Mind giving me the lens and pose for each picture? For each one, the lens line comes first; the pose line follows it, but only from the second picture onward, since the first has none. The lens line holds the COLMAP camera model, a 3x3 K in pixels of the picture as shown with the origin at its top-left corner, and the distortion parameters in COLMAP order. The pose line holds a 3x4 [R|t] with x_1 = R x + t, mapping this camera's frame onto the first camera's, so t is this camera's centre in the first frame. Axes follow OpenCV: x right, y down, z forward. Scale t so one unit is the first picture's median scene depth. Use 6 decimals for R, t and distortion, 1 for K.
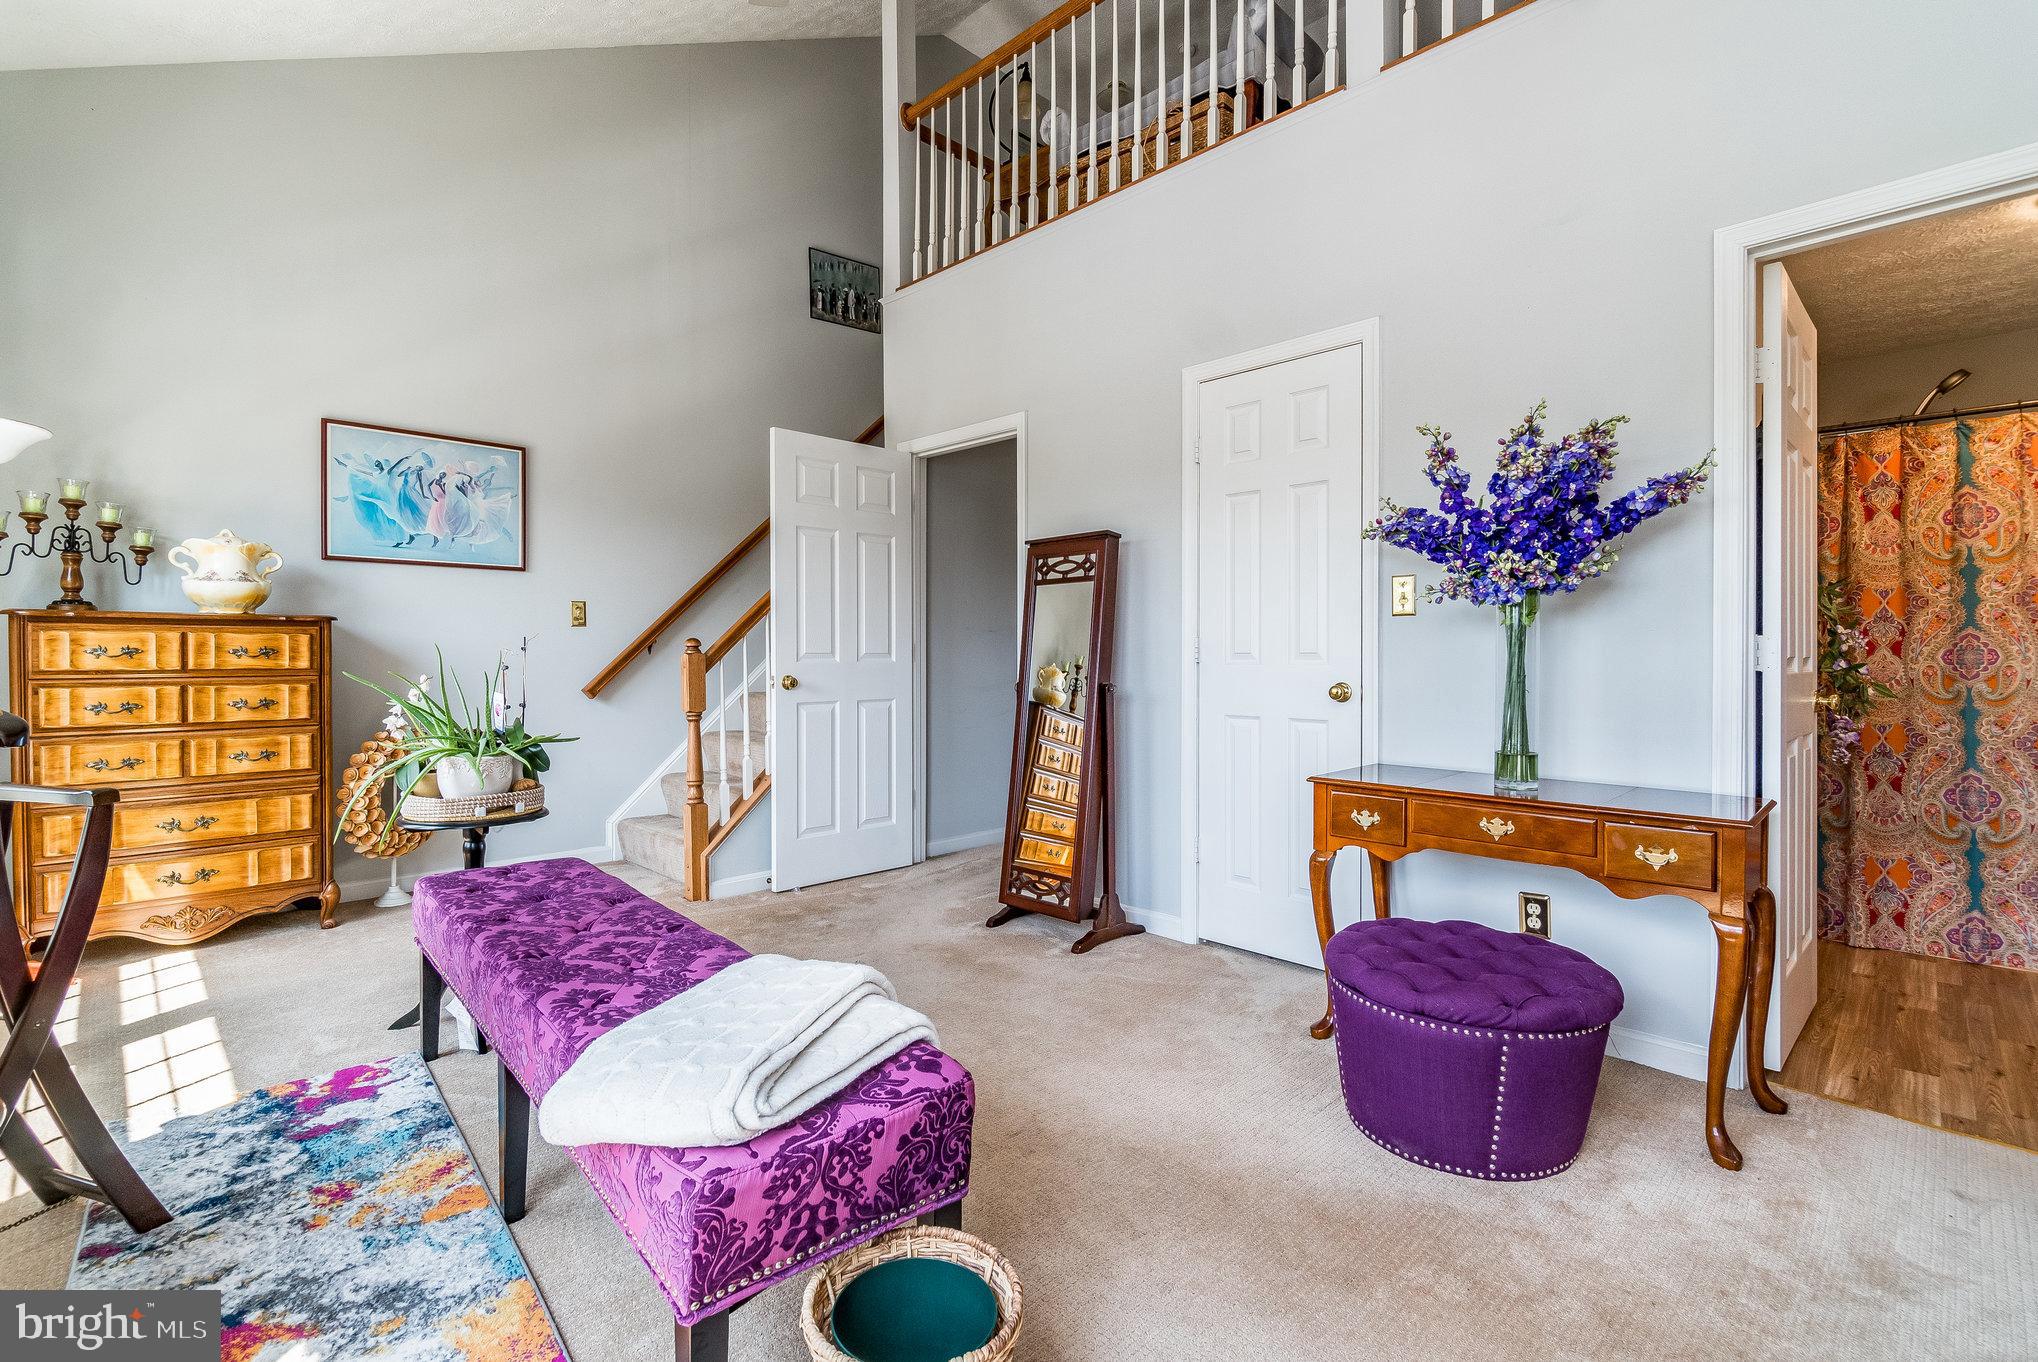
lens RADIAL K [[895.1, 0, 993.9], [0, 895.1, 645.9], [0, 0, 1]] dist [-0.002648, -0.000551]
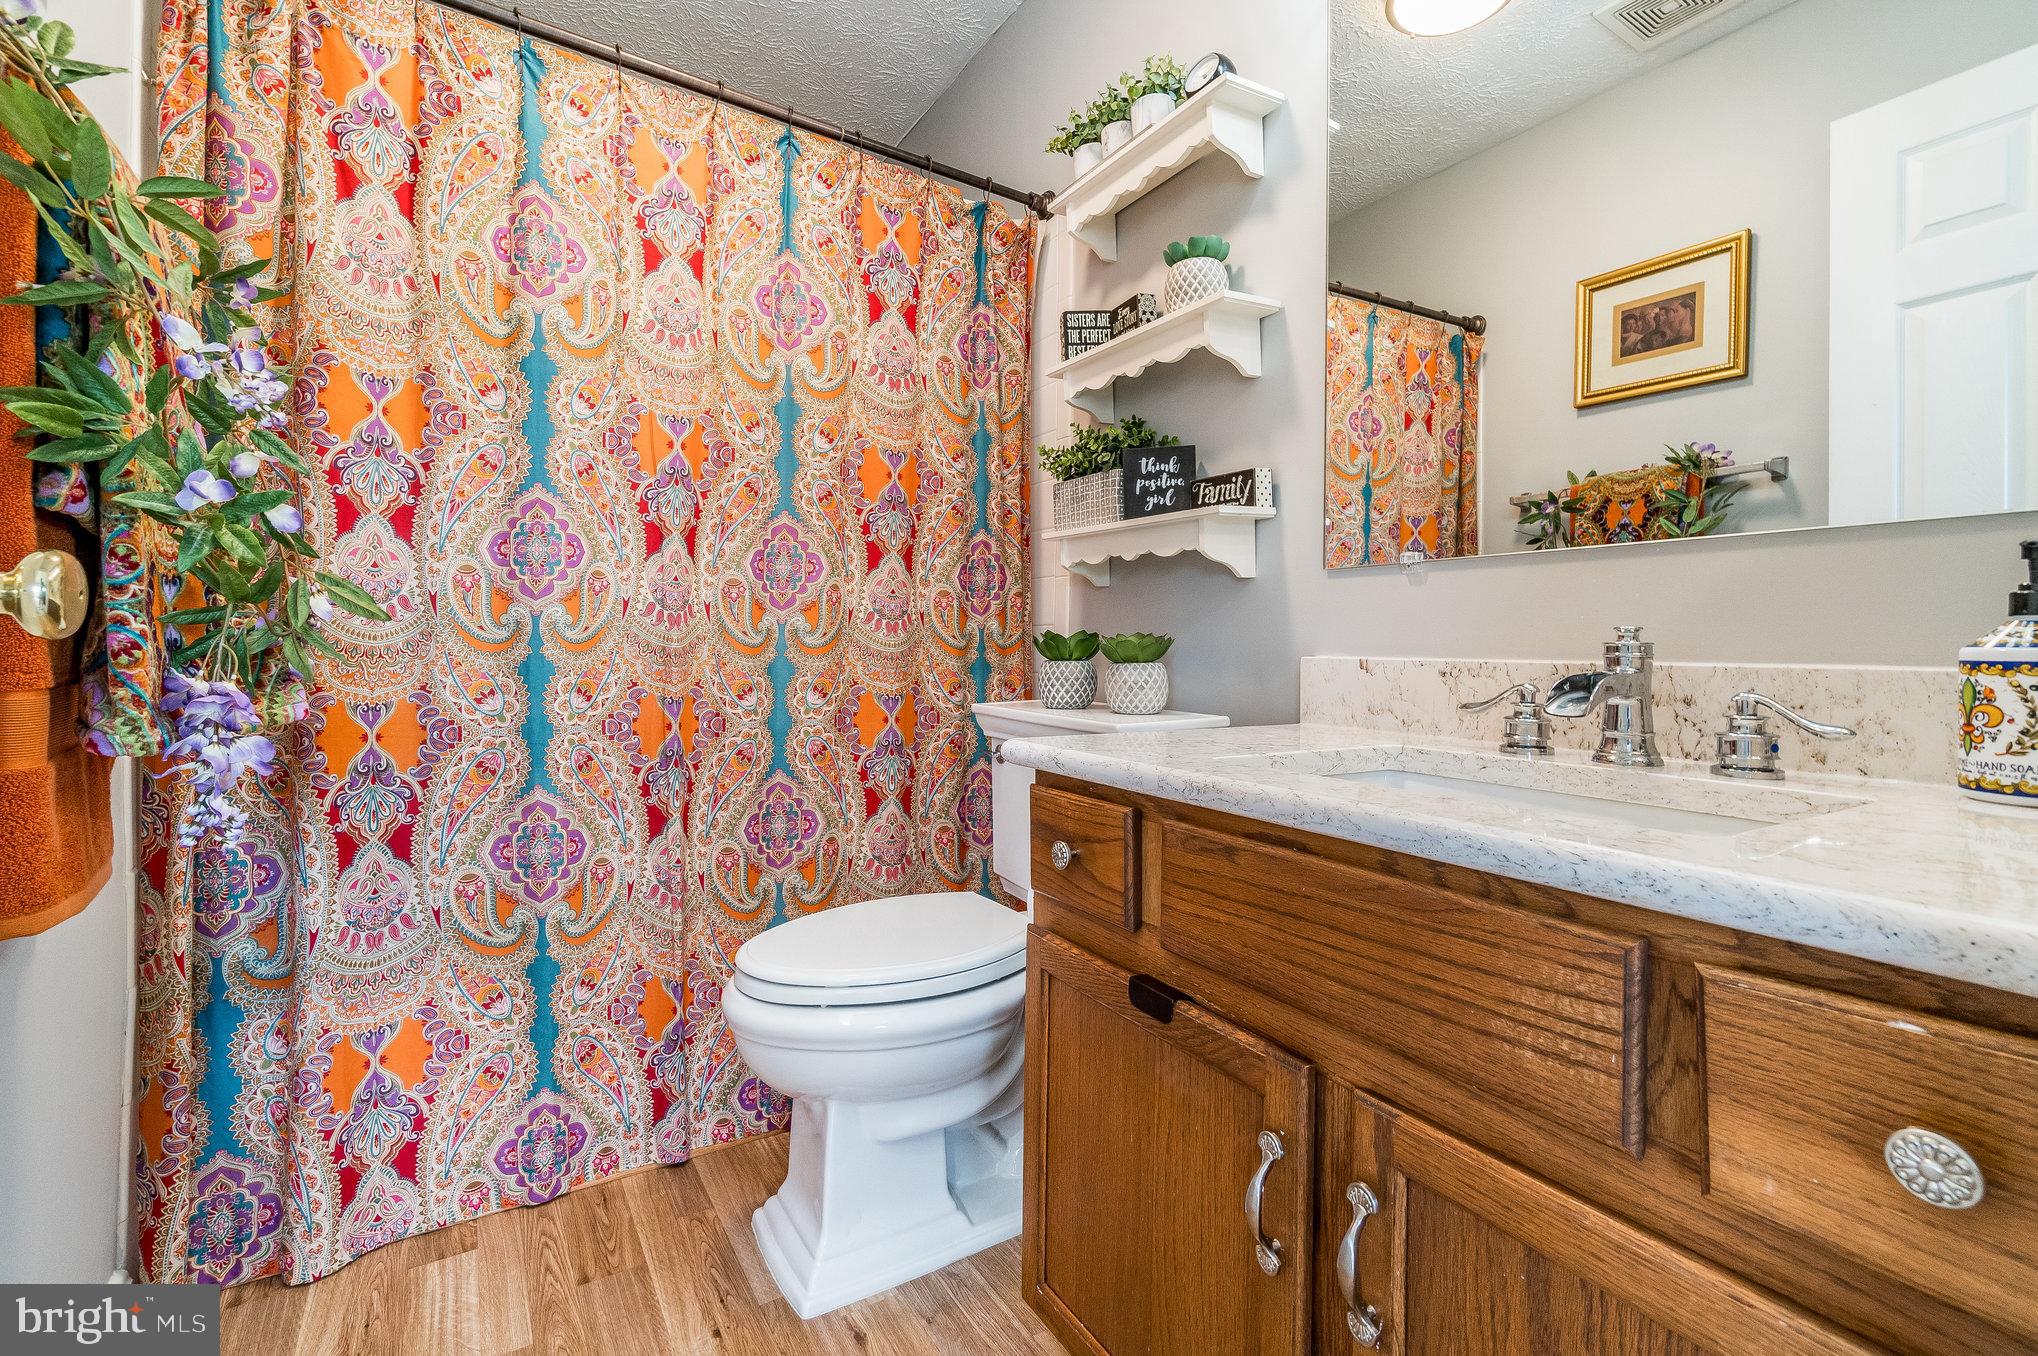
lens RADIAL K [[875.3, 0, 1013.8], [0, 875.3, 671.2], [0, 0, 1]] dist [-0.003088, -0.000119]
pose [[0.219473, -0.007305, 0.975591, 0.691094], [-0.011362, 0.999885, 0.010043, 0.067877], [-0.975552, -0.013289, 0.219365, 0.644564]]
